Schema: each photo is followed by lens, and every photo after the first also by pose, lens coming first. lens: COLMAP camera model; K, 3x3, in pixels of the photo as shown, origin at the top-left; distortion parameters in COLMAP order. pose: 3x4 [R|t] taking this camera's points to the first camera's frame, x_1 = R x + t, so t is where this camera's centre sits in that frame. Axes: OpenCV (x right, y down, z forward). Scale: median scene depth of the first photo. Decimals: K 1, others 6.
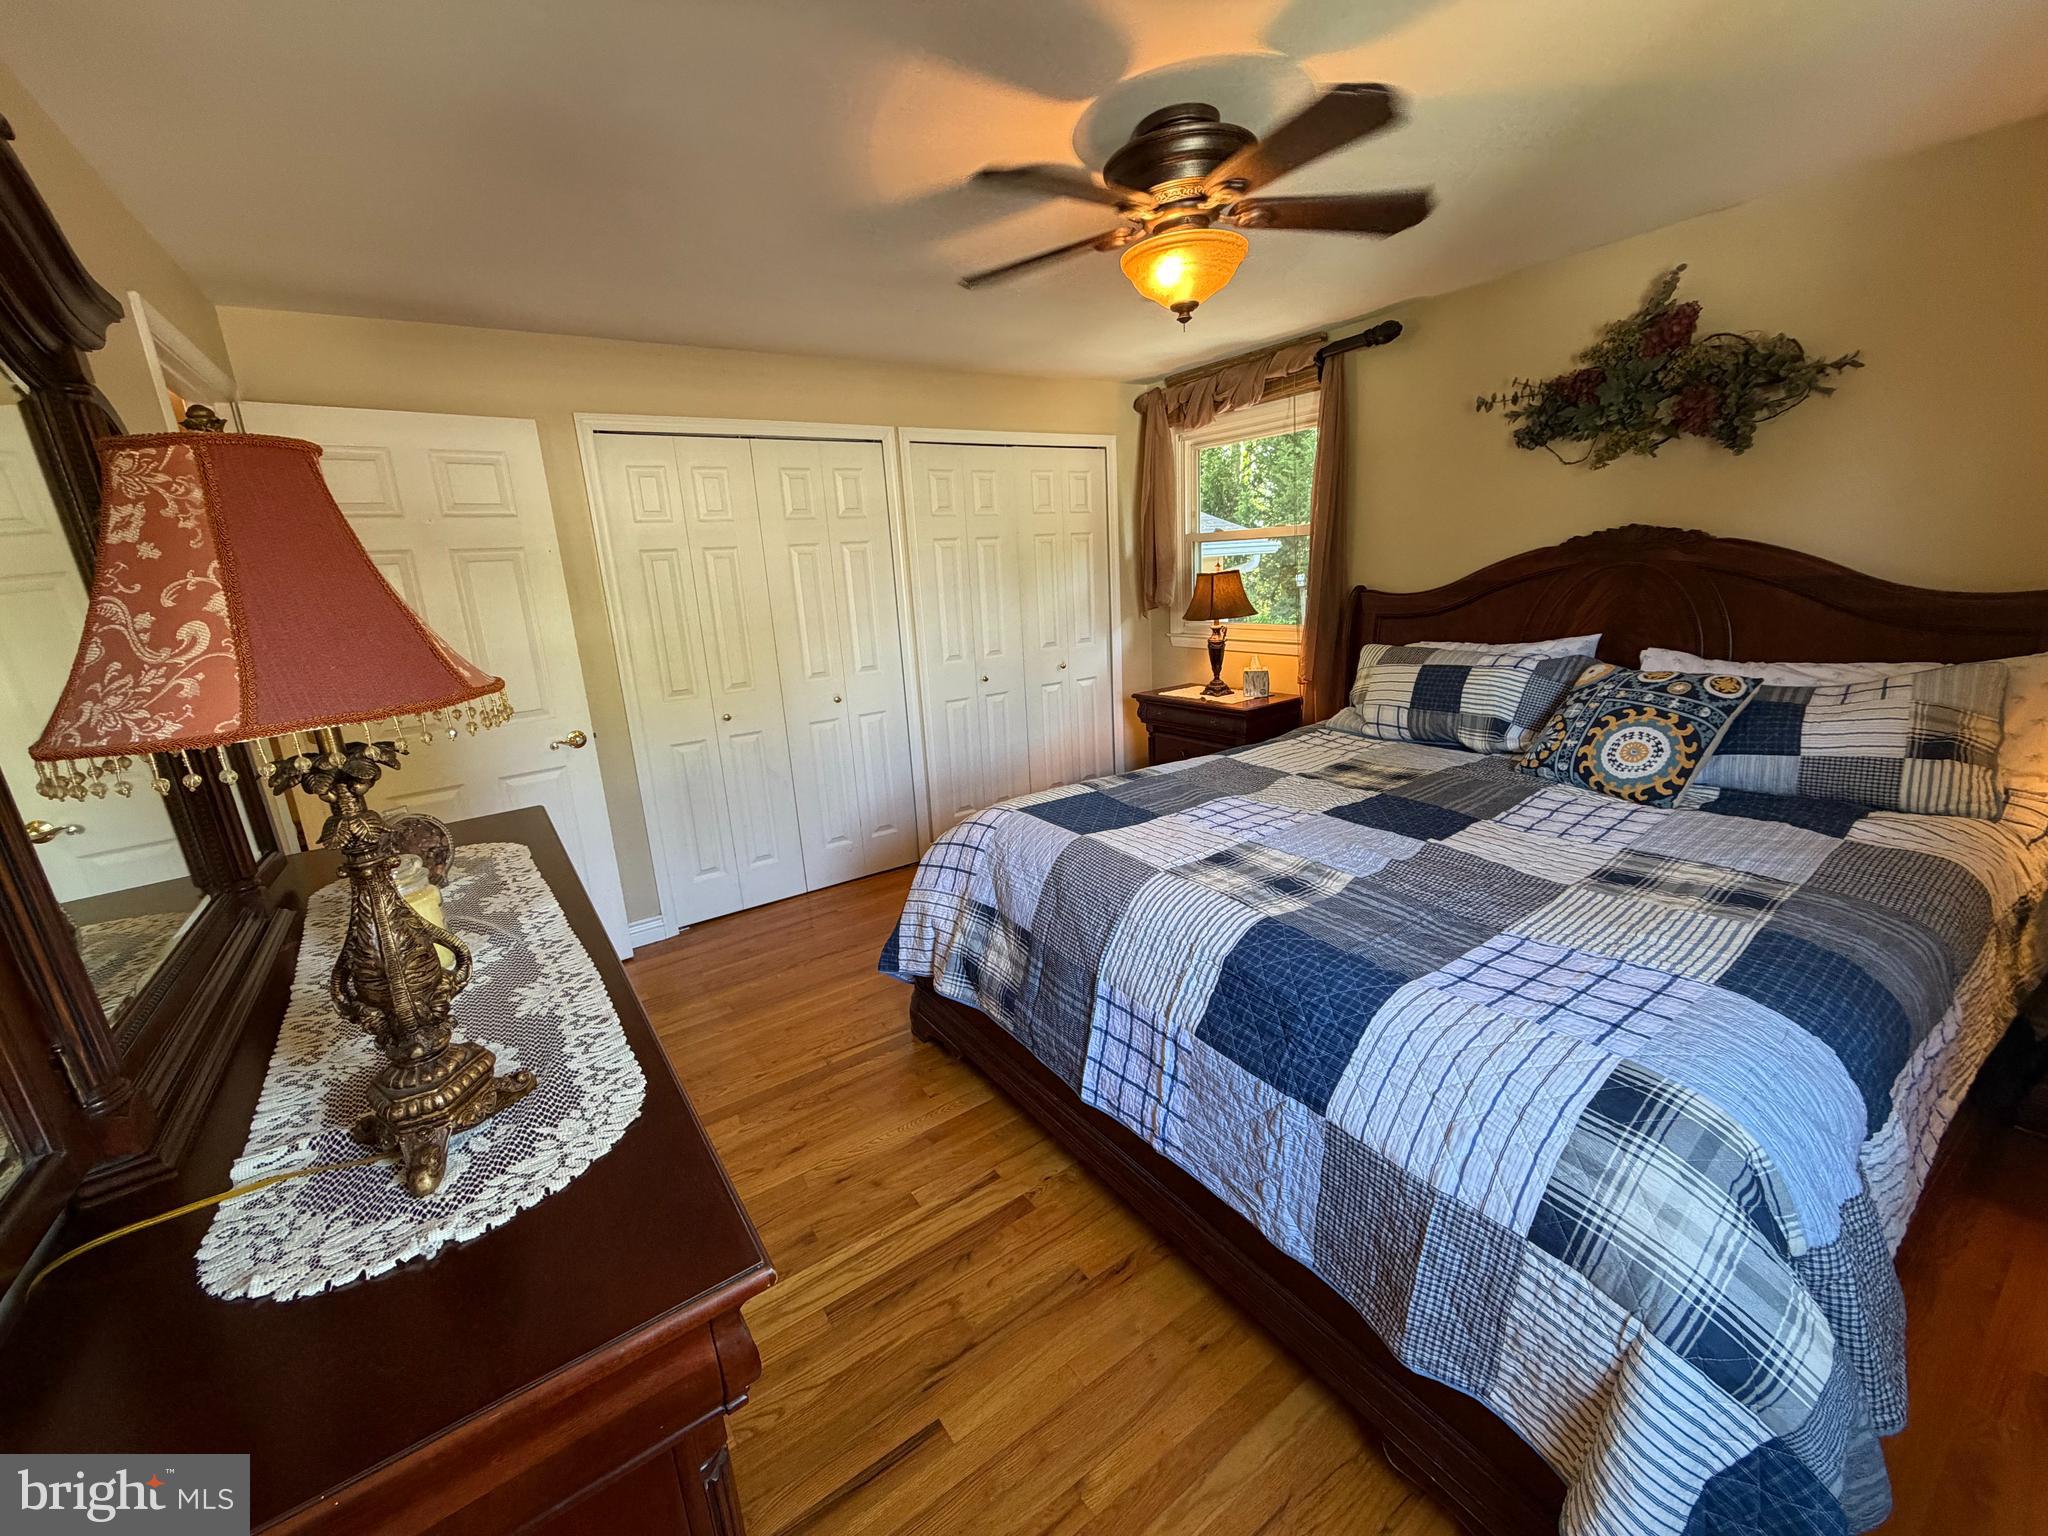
lens RADIAL K [[833.8, 0, 1028.0], [0, 833.8, 774.3], [0, 0, 1]] dist [-0.003038, -0.000212]
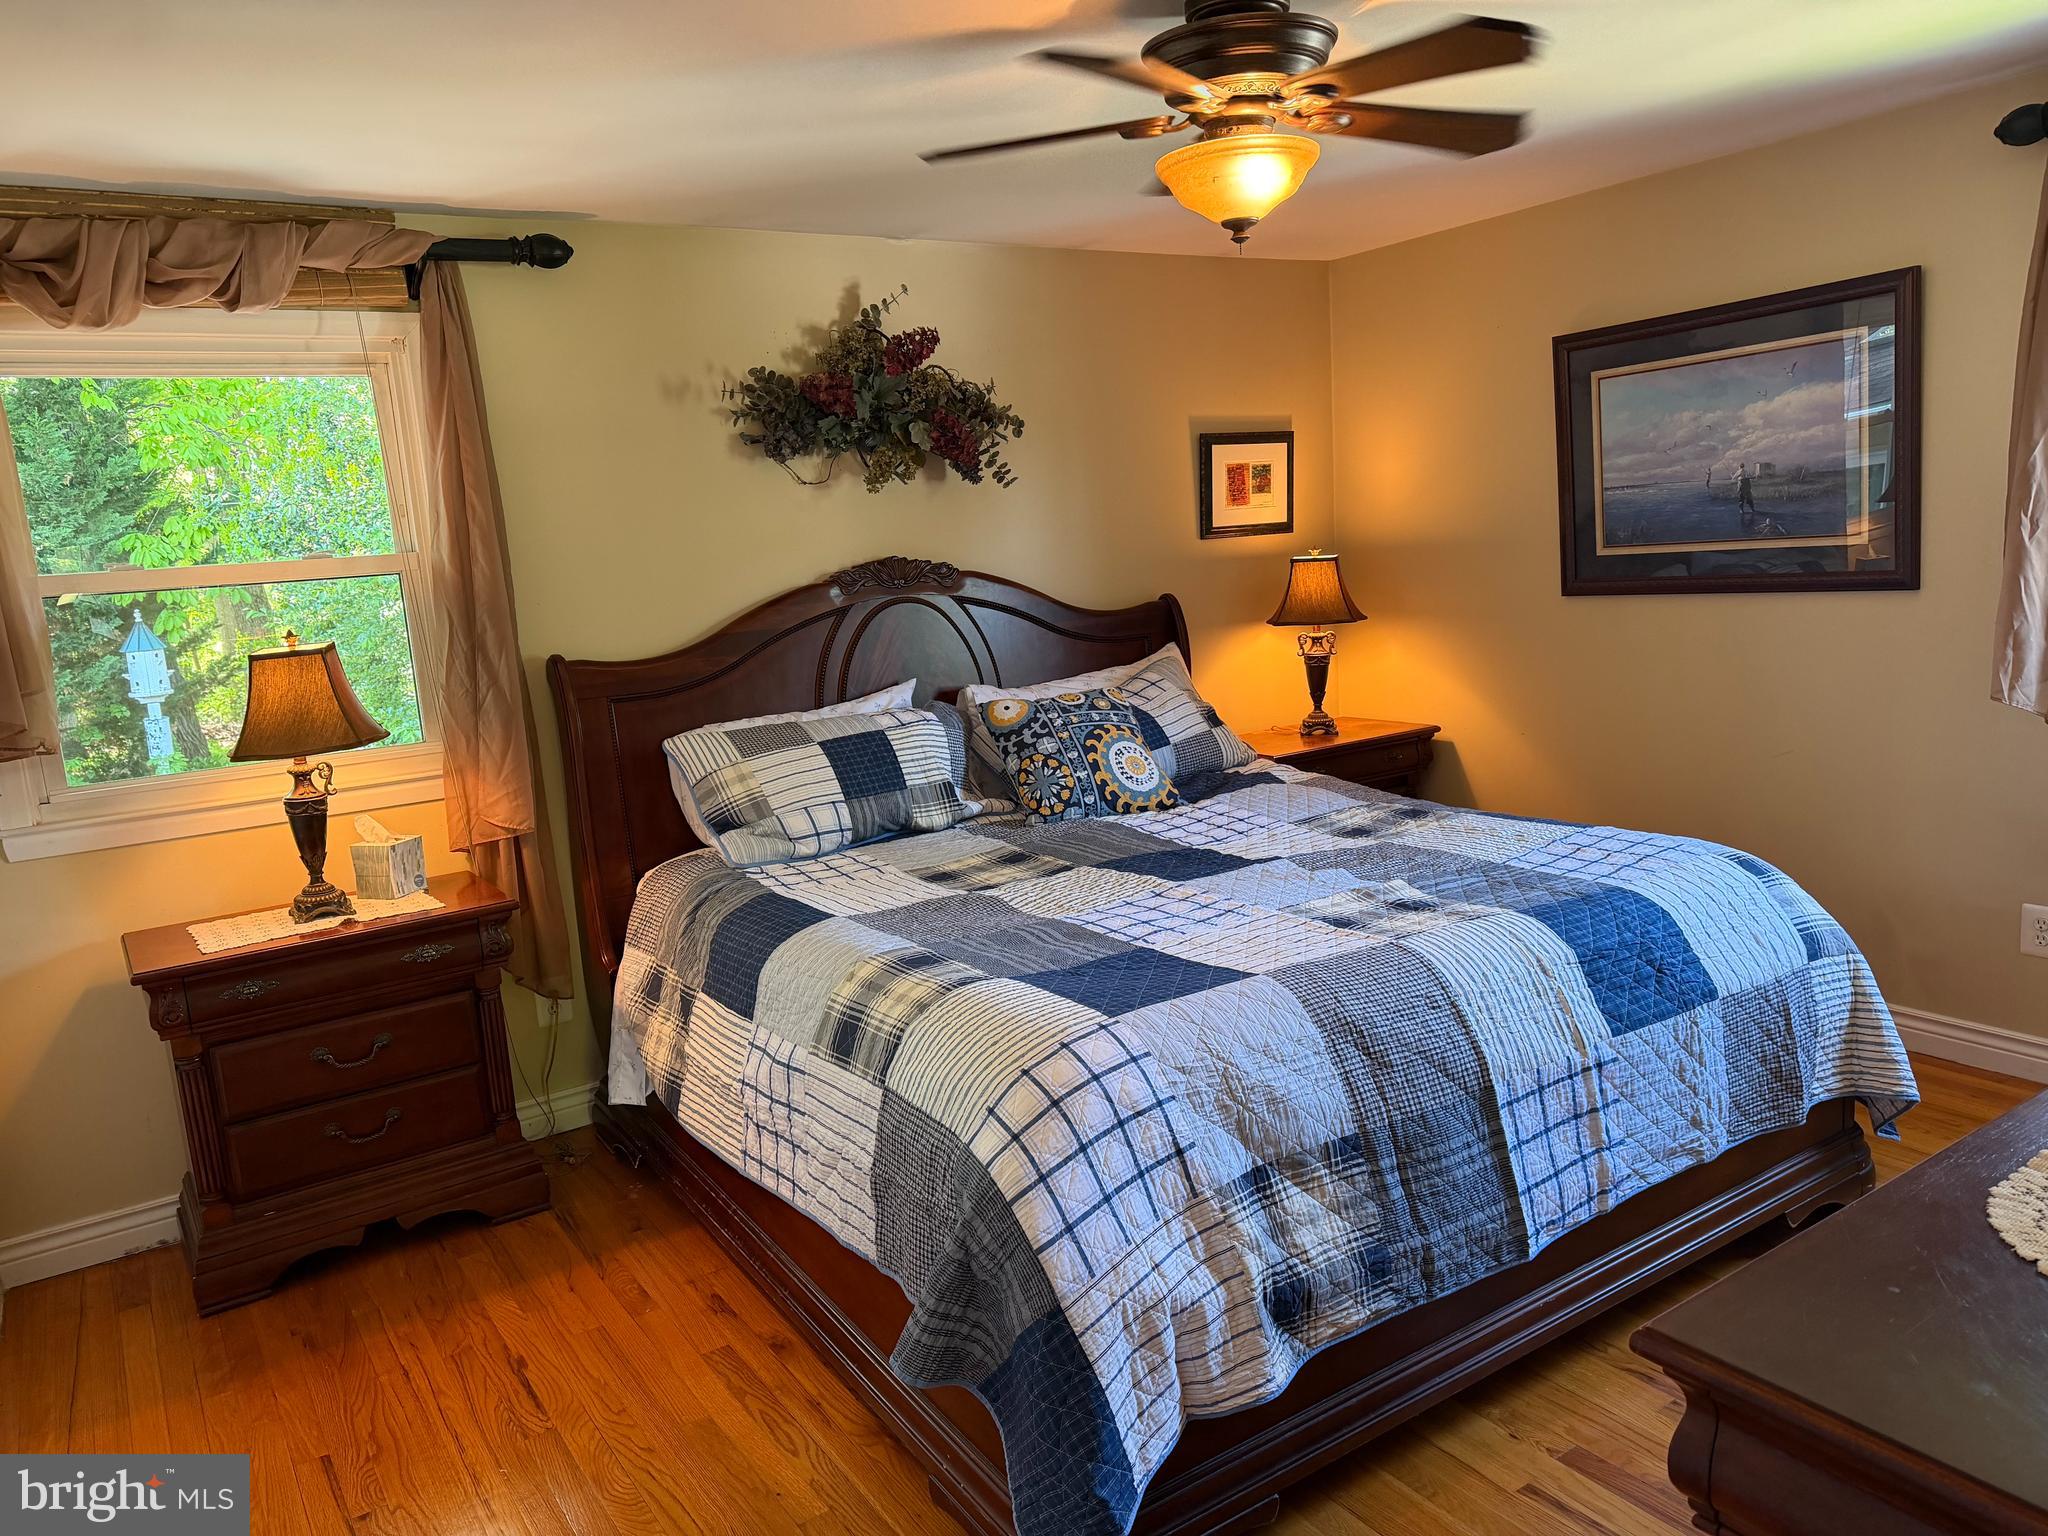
lens RADIAL K [[1455.9, 0, 1016.5], [0, 1455.9, 764.0], [0, 0, 1]] dist [0.052129, -0.051297]
pose [[0.000153, -0.094741, 0.995502, -0.793128], [0.314012, 0.945153, 0.089901, -0.181664], [-0.949419, 0.312586, 0.029895, 0.860939]]
